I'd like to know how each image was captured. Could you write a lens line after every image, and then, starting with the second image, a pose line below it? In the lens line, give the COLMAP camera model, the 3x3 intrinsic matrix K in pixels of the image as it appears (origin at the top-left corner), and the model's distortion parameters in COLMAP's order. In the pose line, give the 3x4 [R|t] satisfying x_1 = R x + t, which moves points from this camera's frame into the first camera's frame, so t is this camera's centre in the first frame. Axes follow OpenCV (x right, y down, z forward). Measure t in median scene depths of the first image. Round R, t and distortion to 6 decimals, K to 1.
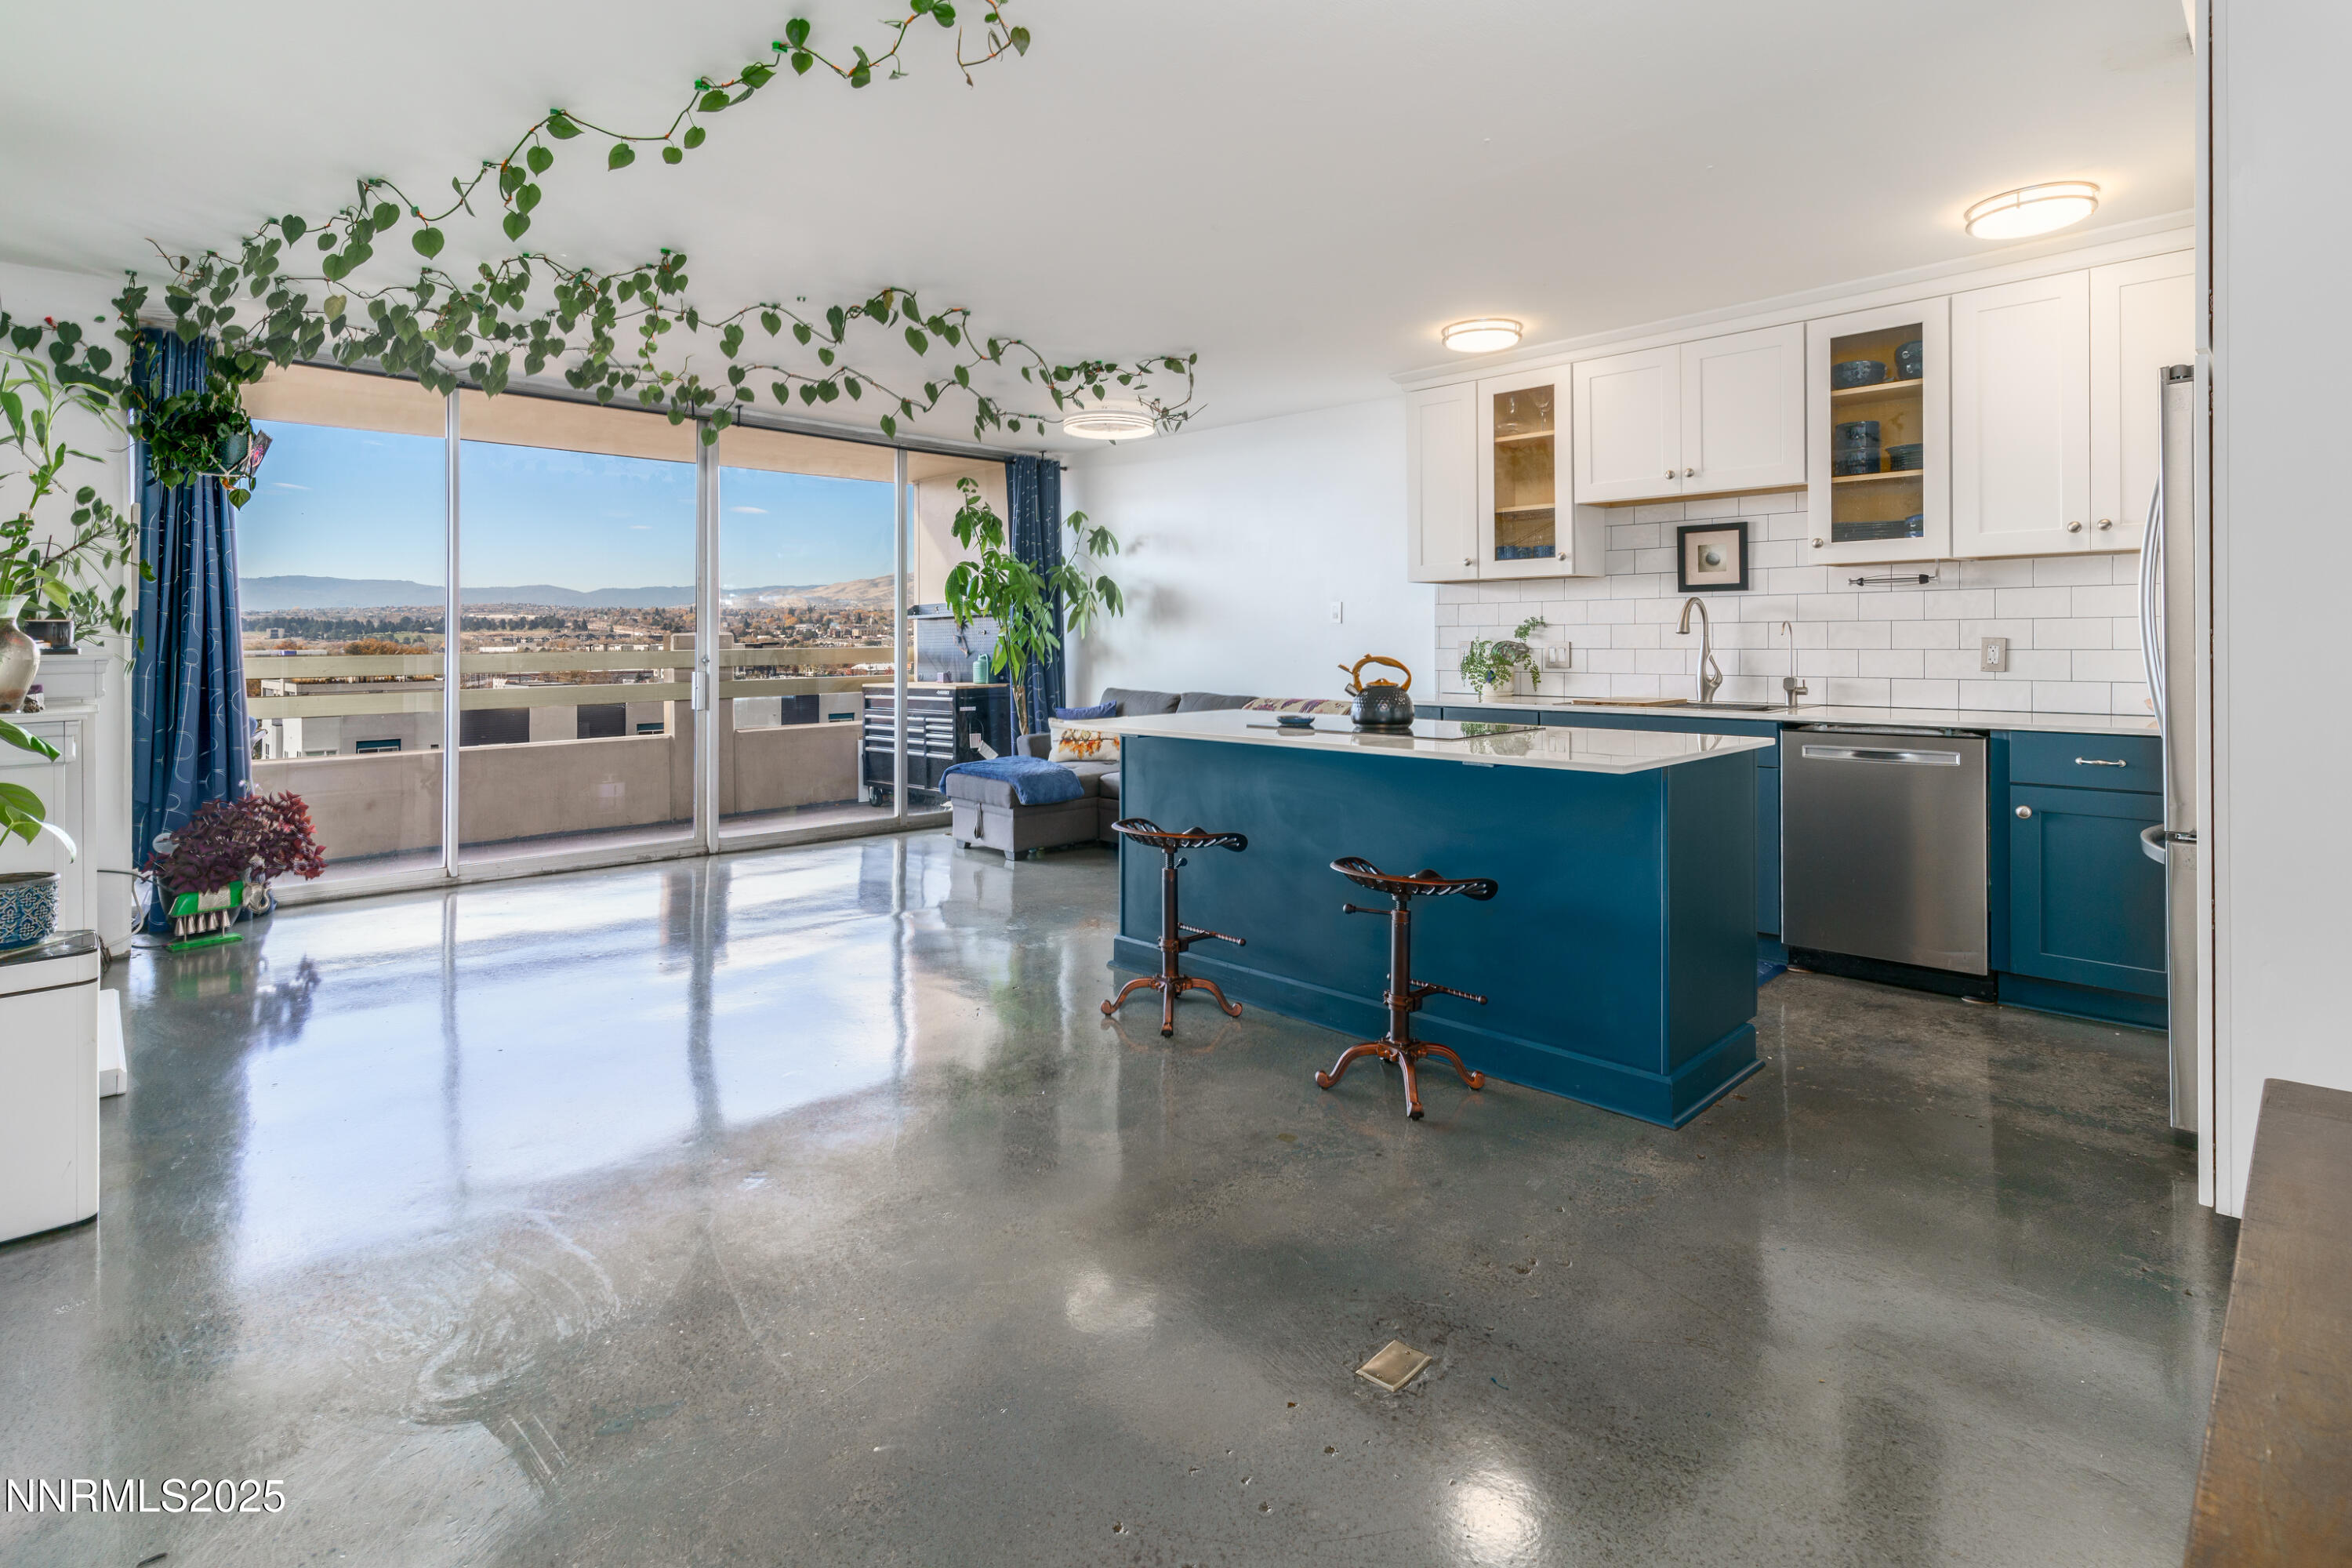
lens RADIAL K [[1161.8, 0, 1174.3], [0, 1161.8, 637.6], [0, 0, 1]] dist [0.023158, 0.000216]
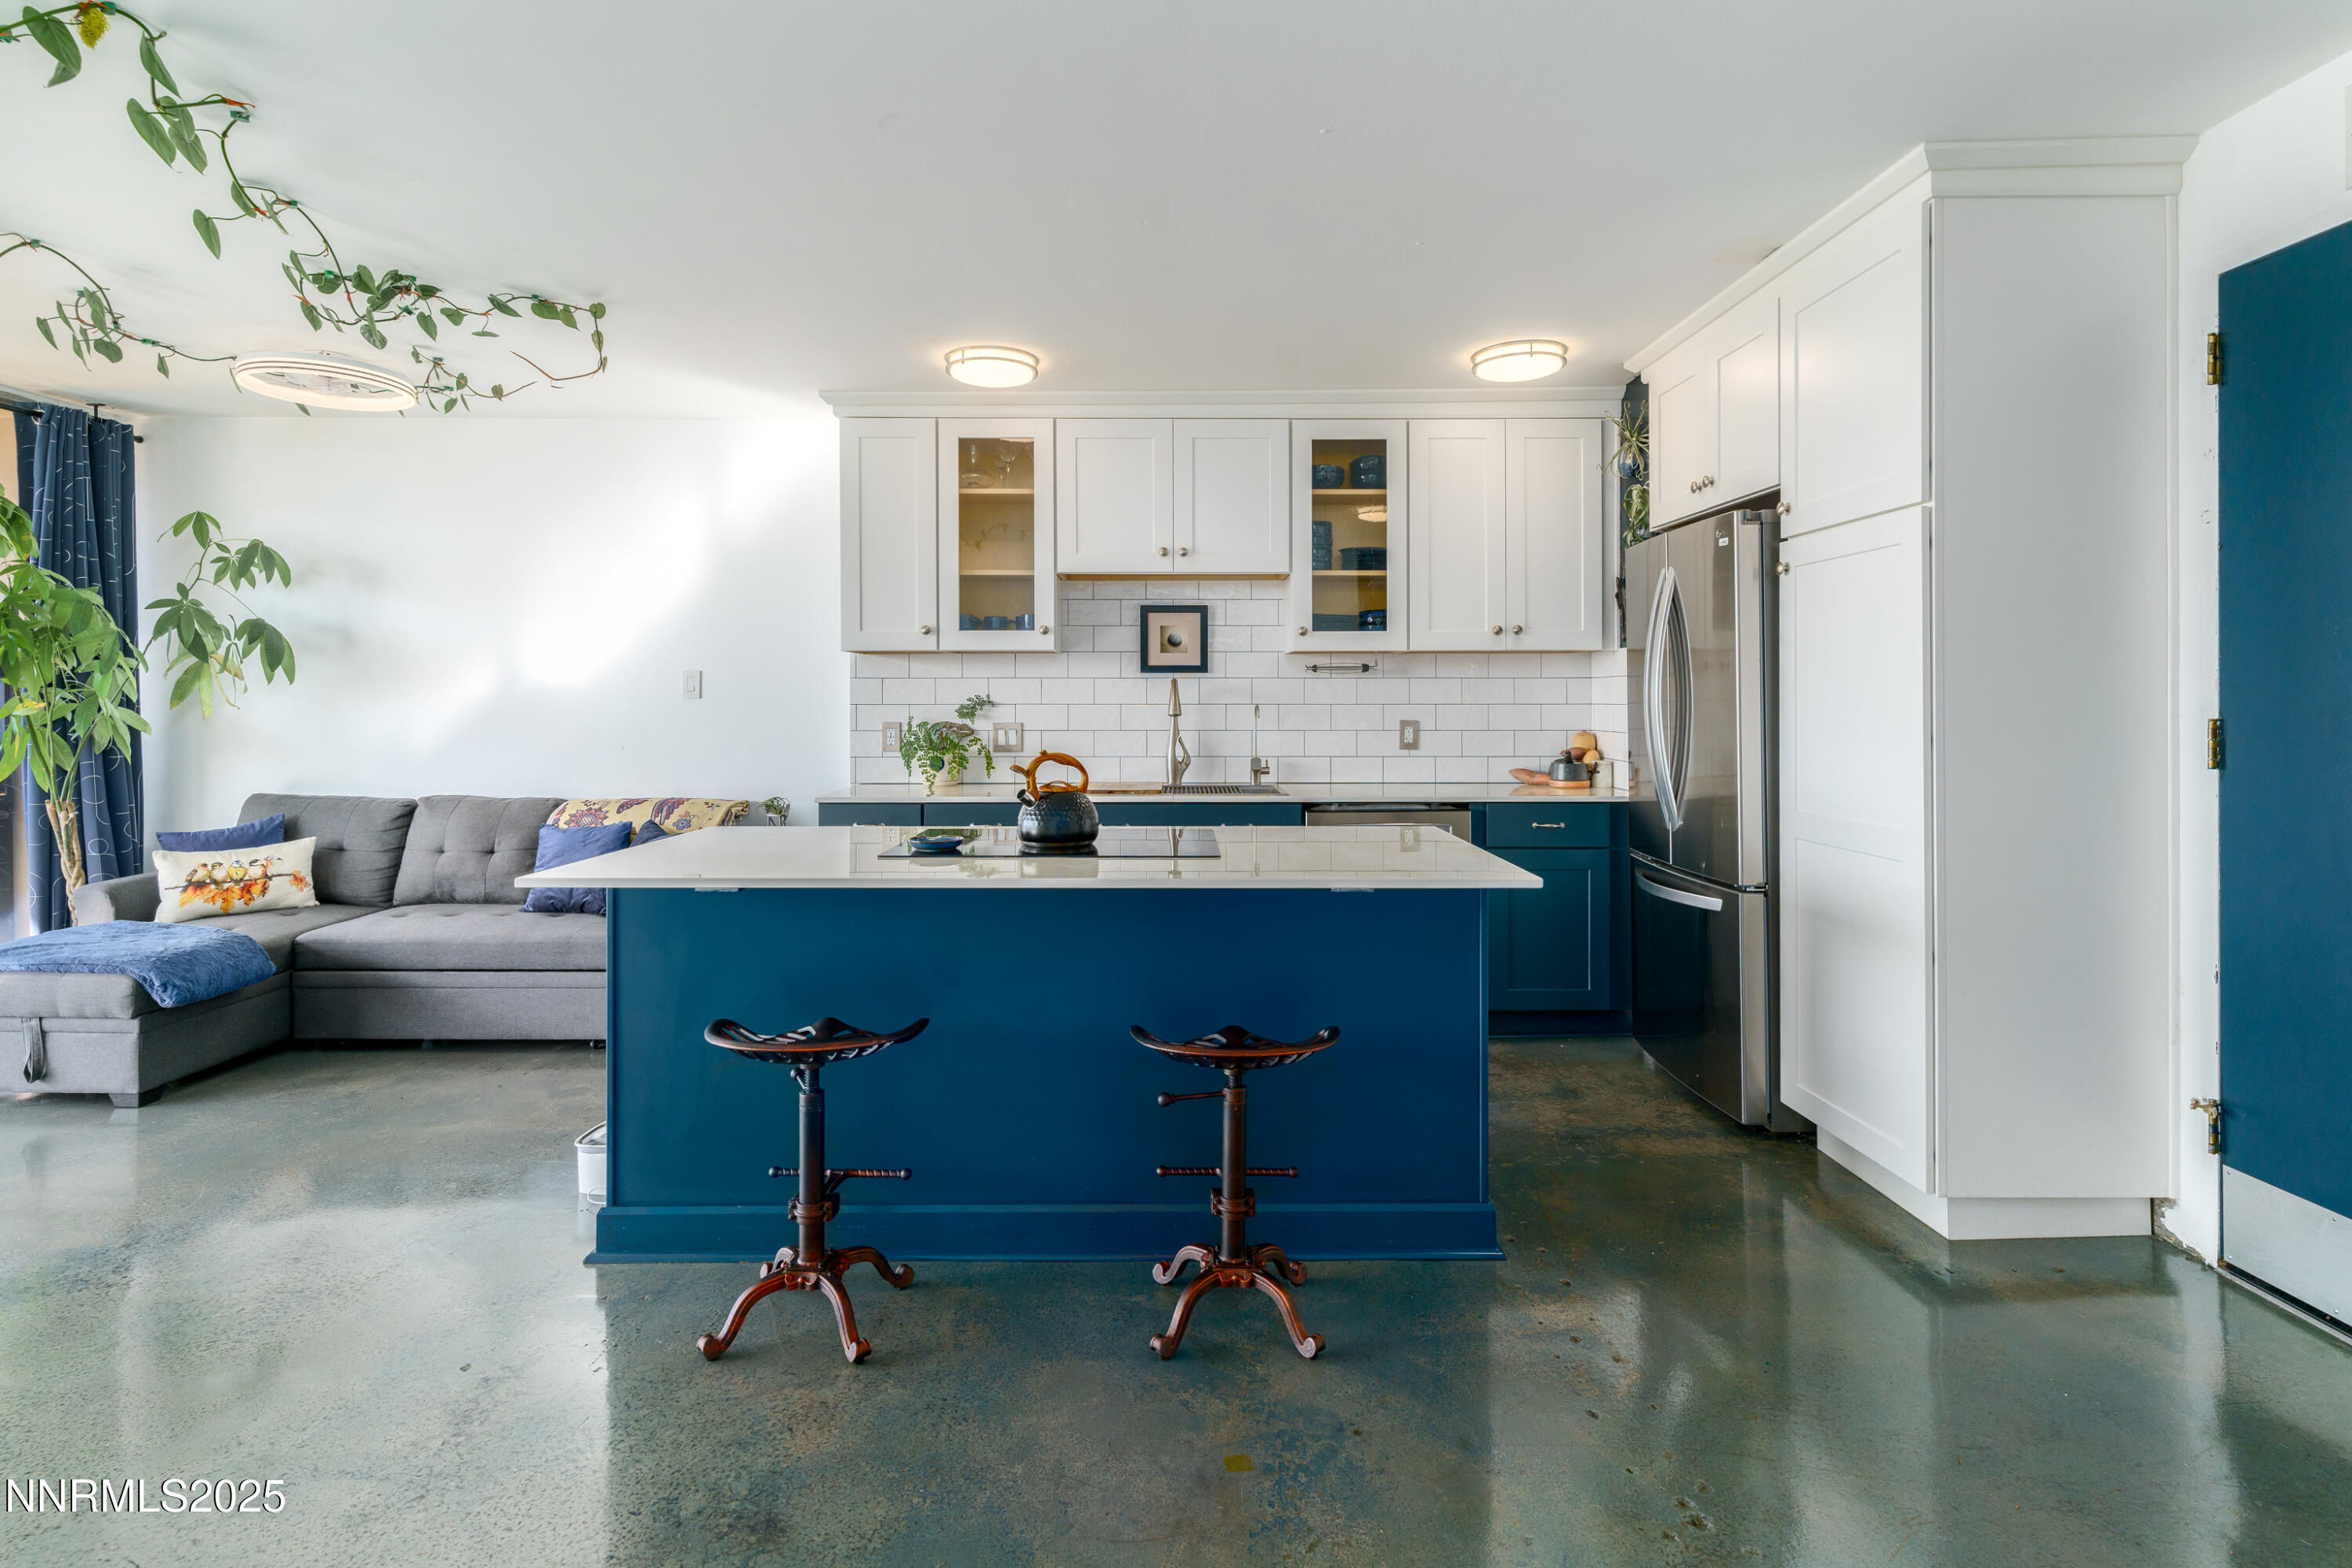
lens RADIAL K [[1143.8, 0, 1176.3], [0, 1143.8, 708.6], [0, 0, 1]] dist [0.001962, 0.000520]
pose [[0.705897, 0.001190, 0.708313, -0.231653], [-0.003585, 0.999992, 0.001893, -0.010847], [-0.708305, -0.003876, 0.705896, 0.310040]]
